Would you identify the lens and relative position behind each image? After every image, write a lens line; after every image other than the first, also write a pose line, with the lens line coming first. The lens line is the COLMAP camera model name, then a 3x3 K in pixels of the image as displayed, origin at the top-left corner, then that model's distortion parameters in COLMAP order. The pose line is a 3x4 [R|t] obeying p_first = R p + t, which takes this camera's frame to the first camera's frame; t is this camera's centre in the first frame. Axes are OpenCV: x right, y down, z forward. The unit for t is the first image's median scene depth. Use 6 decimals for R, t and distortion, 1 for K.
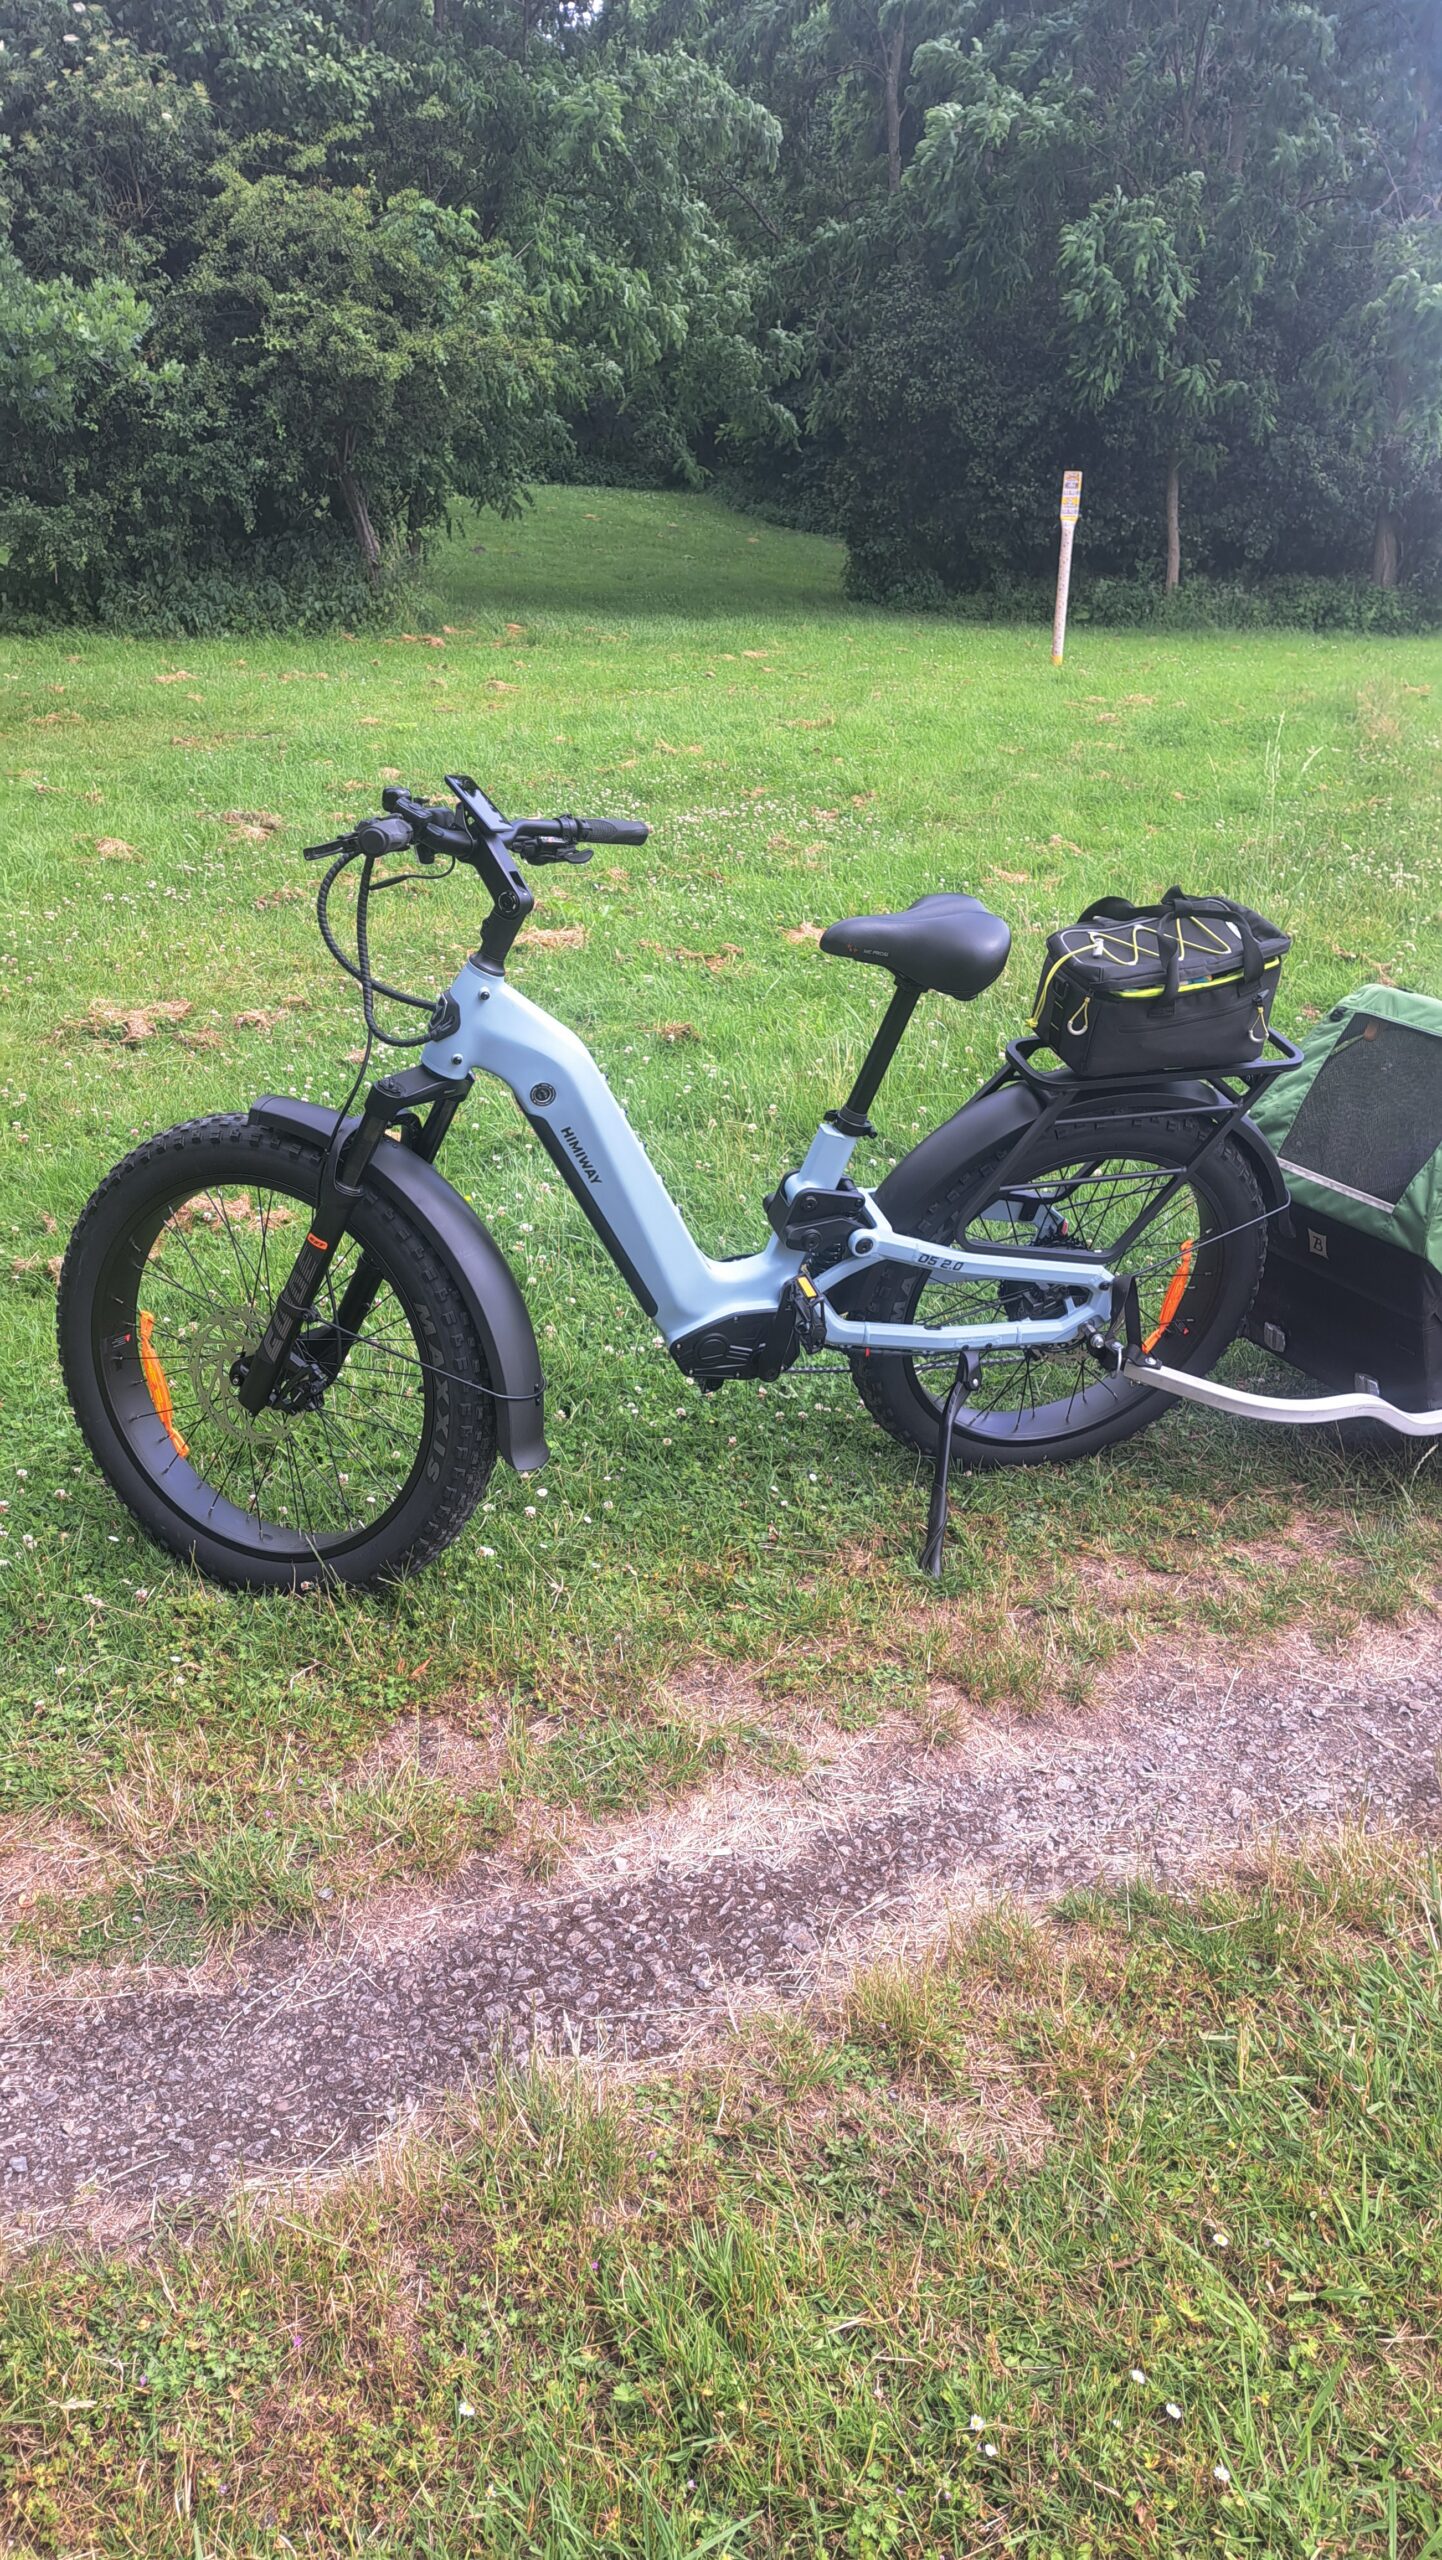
lens RADIAL K [[1853.6, 0, 722.8], [0, 1853.6, 1338.9], [0, 0, 1]] dist [0.151781, -0.447479]
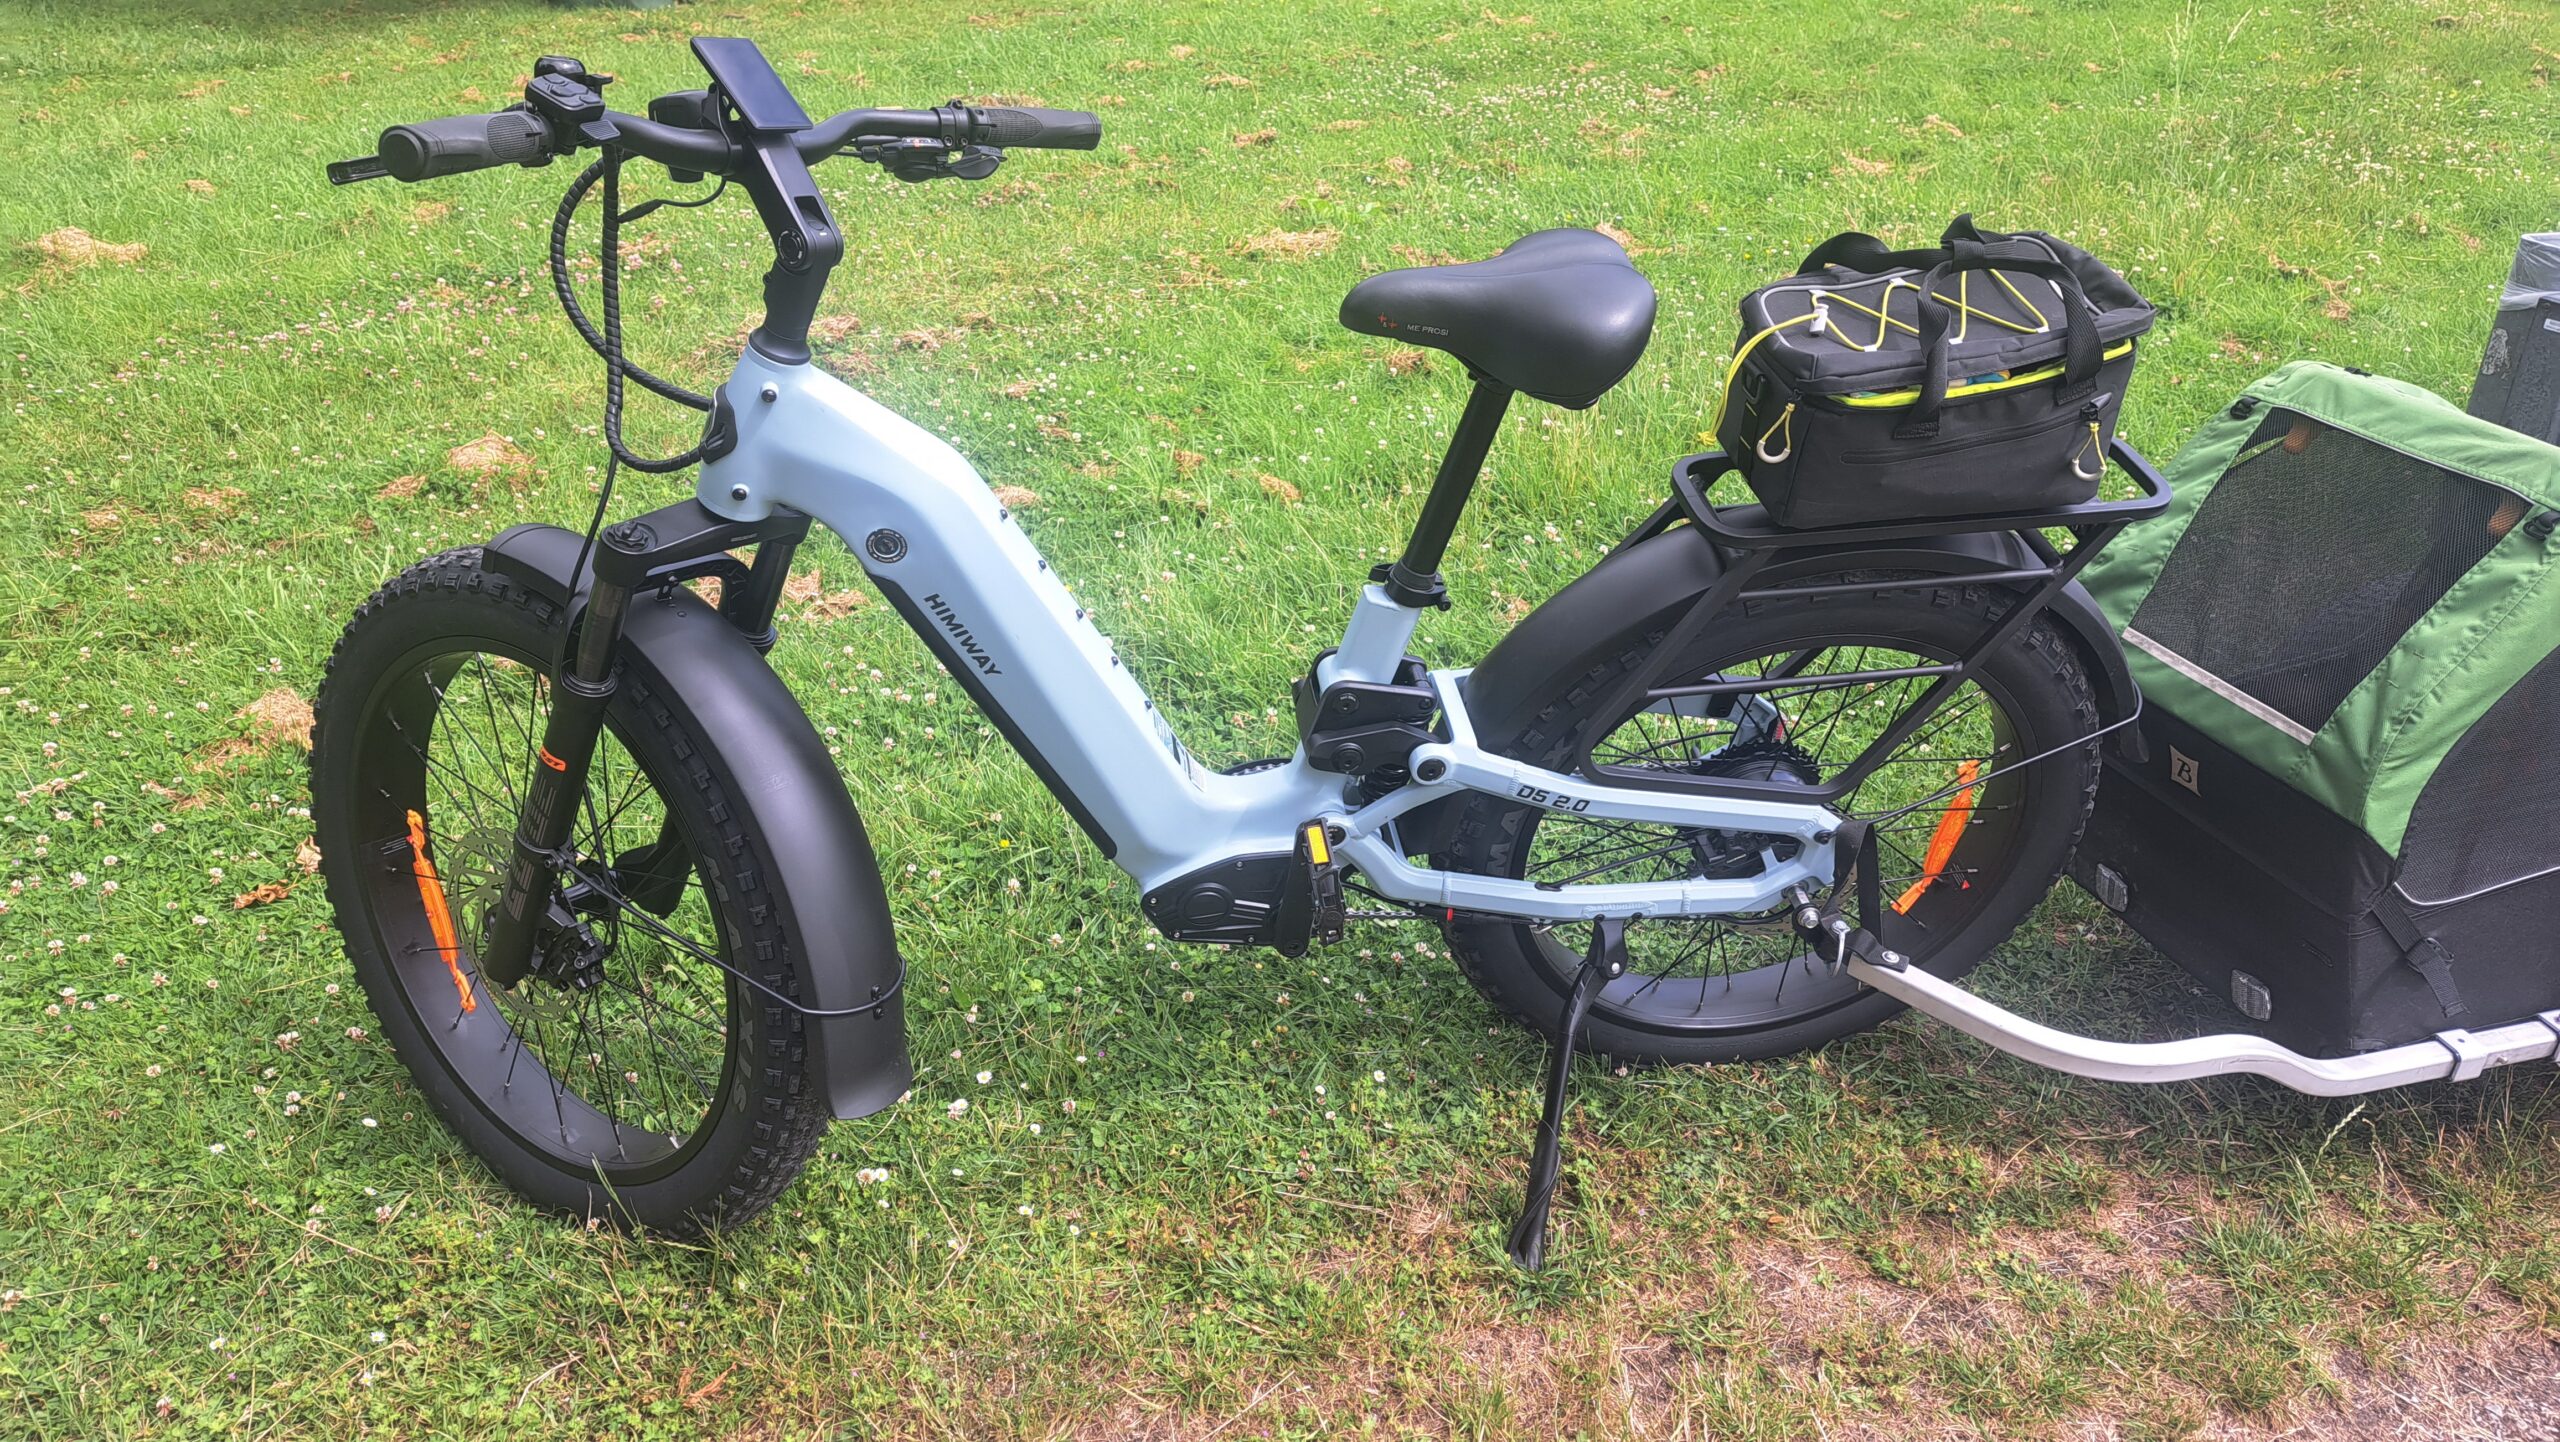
lens RADIAL K [[1851.1, 0, 1280.0], [0, 1851.1, 721.0], [0, 0, 1]] dist [0.079421, -0.115224]
pose [[0.985566, 0.049500, -0.161893, 0.124690], [-0.041165, 0.997668, 0.054445, -0.097932], [0.164211, -0.046995, 0.985305, 0.342909]]
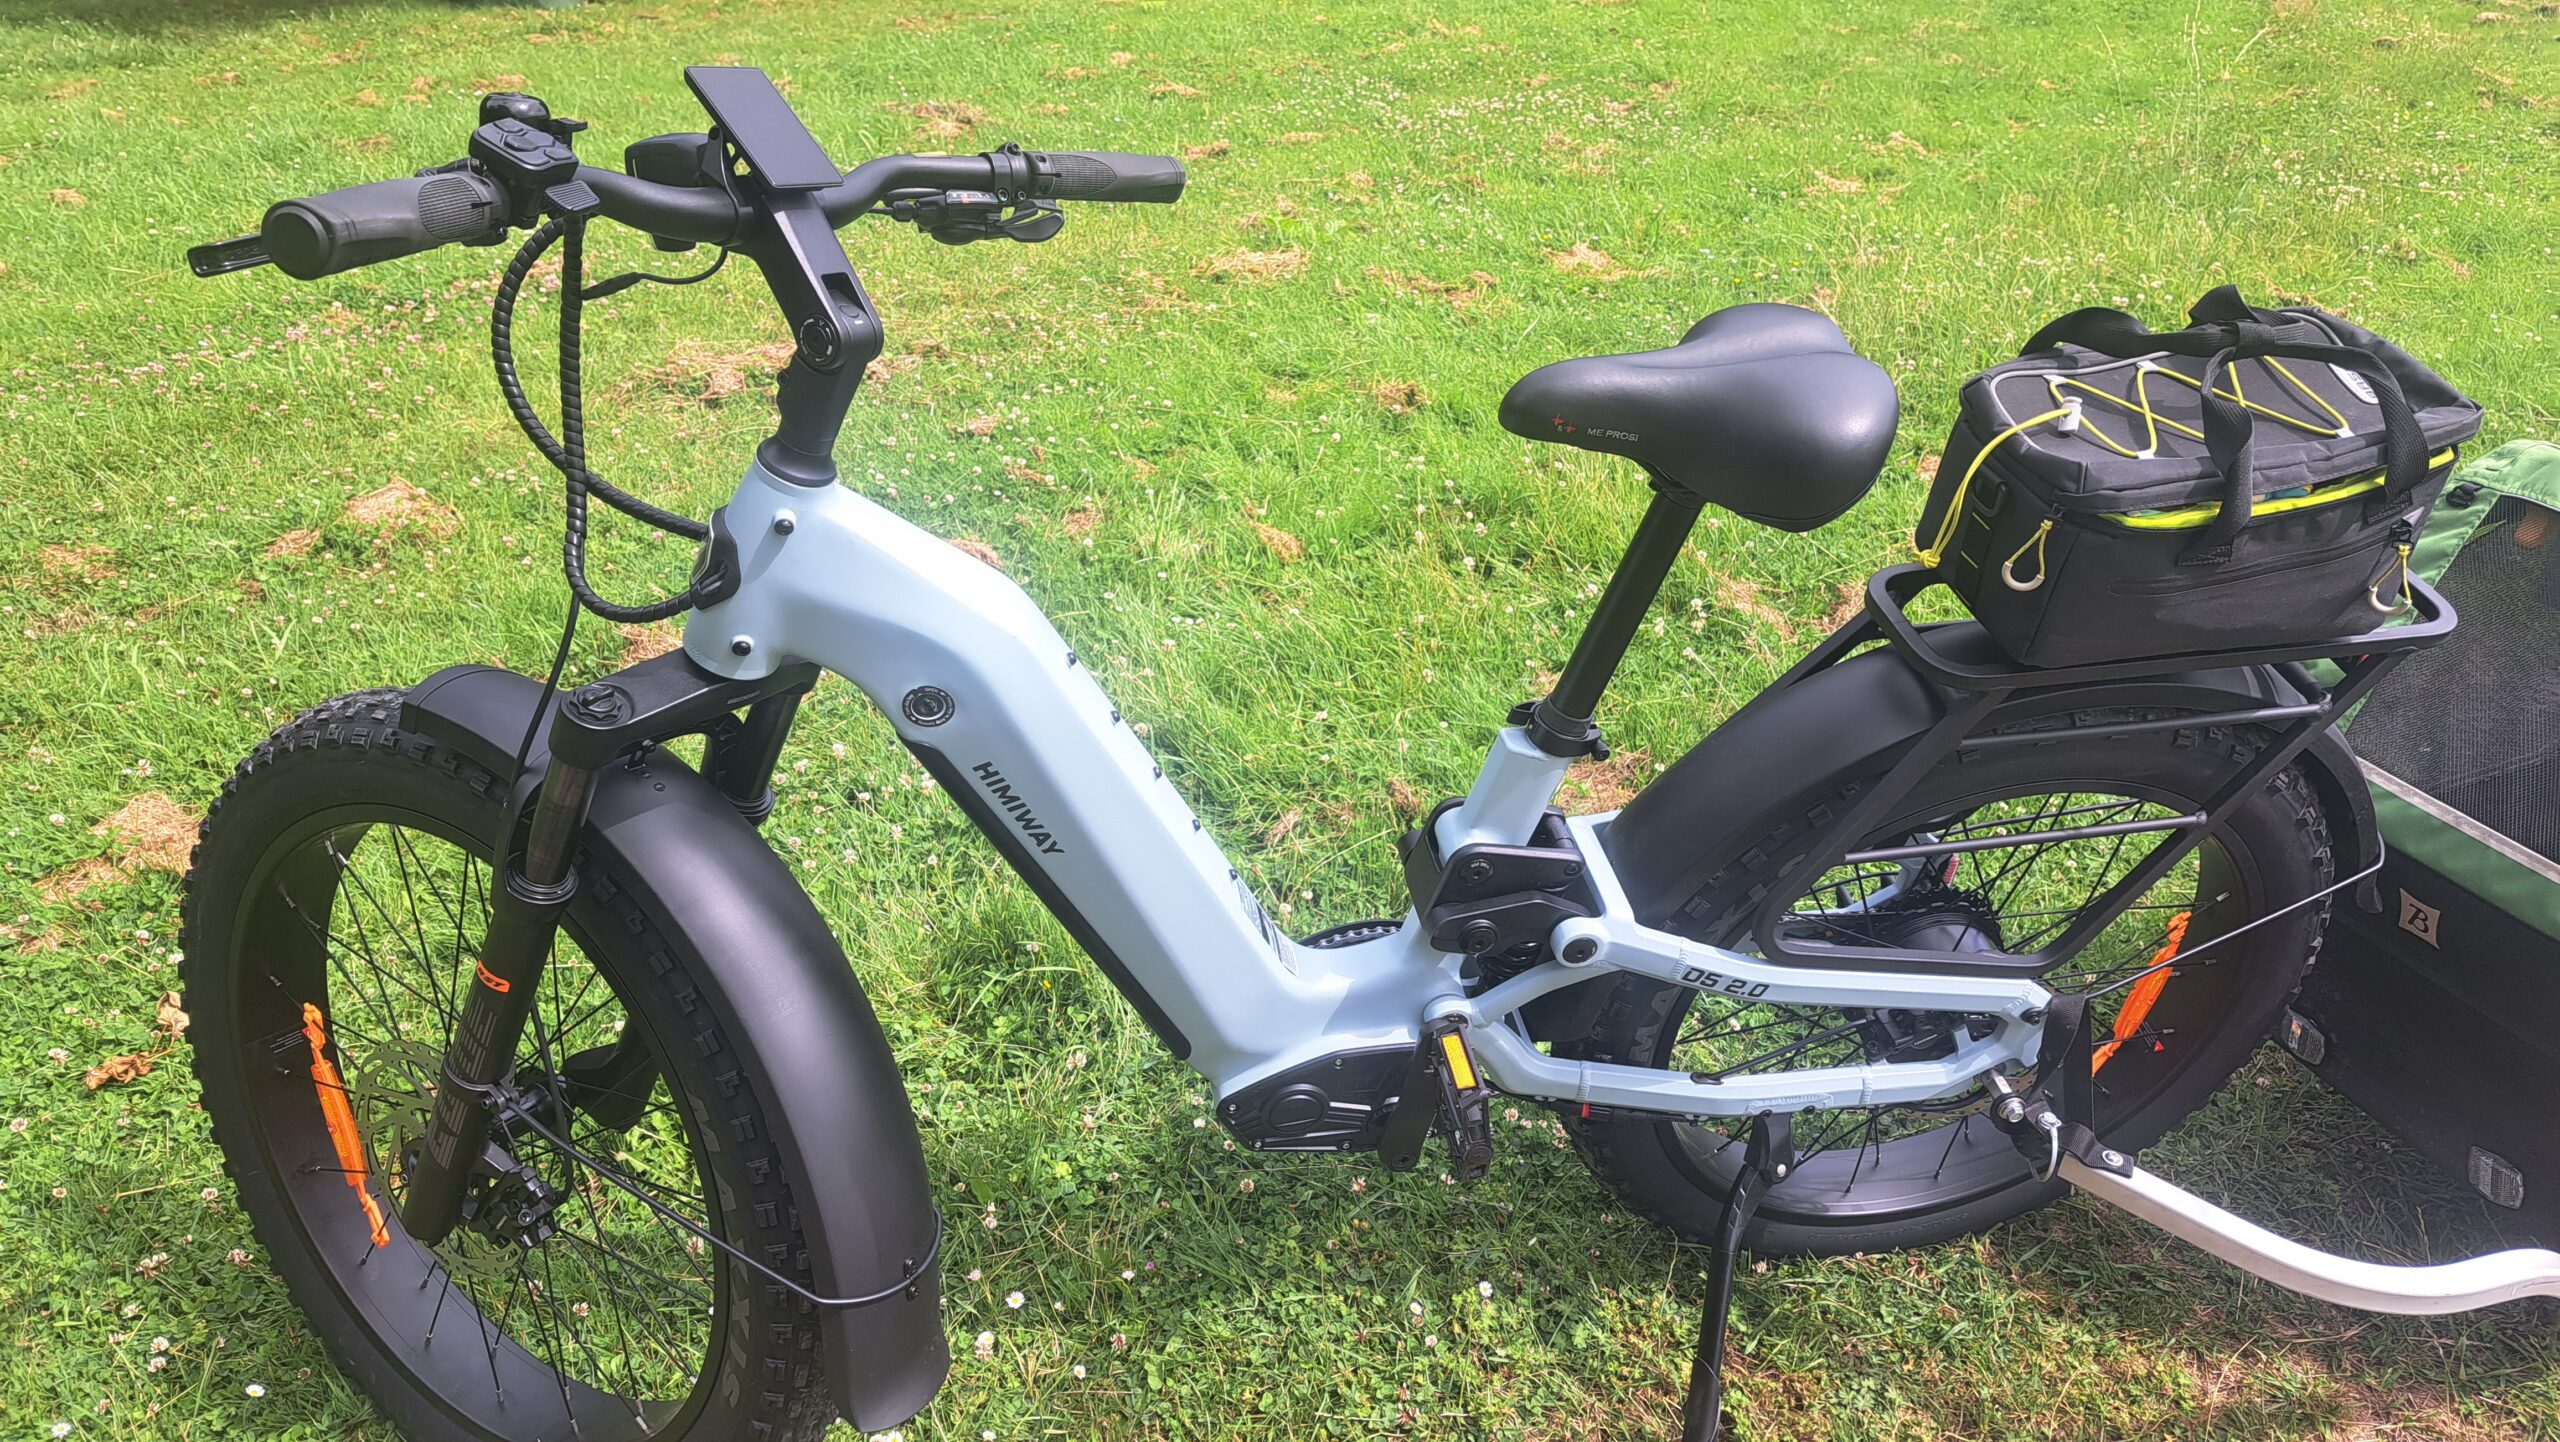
lens RADIAL K [[1857.5, 0, 1297.0], [0, 1857.5, 698.8], [0, 0, 1]] dist [0.062573, -0.079719]
pose [[0.993160, 0.039093, -0.110025, 0.050170], [-0.034949, 0.998614, 0.039346, -0.137278], [0.111411, -0.035232, 0.993150, 0.448904]]
